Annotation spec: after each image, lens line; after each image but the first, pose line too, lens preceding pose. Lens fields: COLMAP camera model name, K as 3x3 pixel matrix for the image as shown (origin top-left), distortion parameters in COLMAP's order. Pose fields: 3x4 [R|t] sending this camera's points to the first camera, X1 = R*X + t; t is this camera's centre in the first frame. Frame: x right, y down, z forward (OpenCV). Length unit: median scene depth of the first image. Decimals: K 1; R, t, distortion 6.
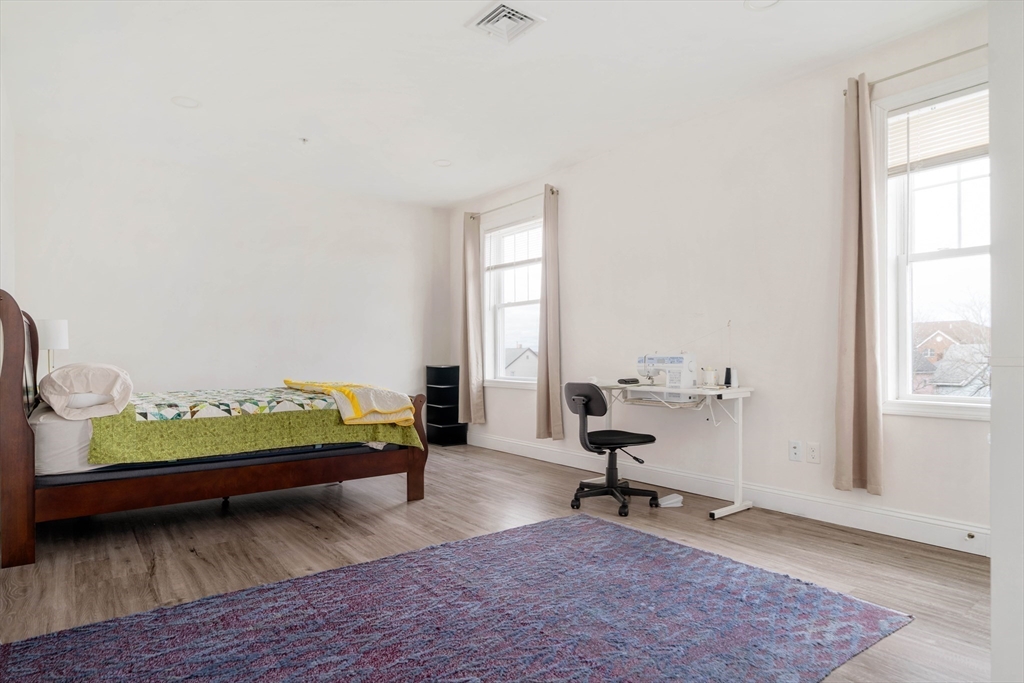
lens RADIAL K [[575.4, 0, 467.8], [0, 575.4, 351.9], [0, 0, 1]] dist [-0.003260, -0.000340]
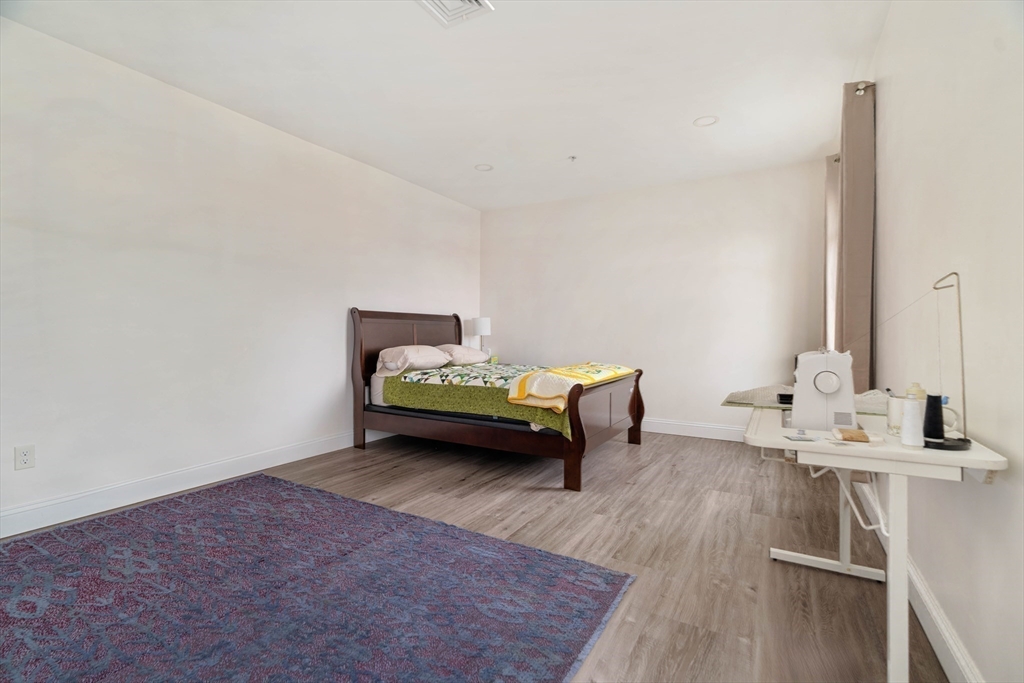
lens RADIAL K [[456.0, 0, 508.9], [0, 456.0, 336.4], [0, 0, 1]] dist [-0.009491, 0.002841]
pose [[0.414652, 0.006358, -0.909958, 0.719740], [-0.001627, 0.999979, 0.006246, -0.015579], [0.909978, -0.001110, 0.414654, 0.716633]]
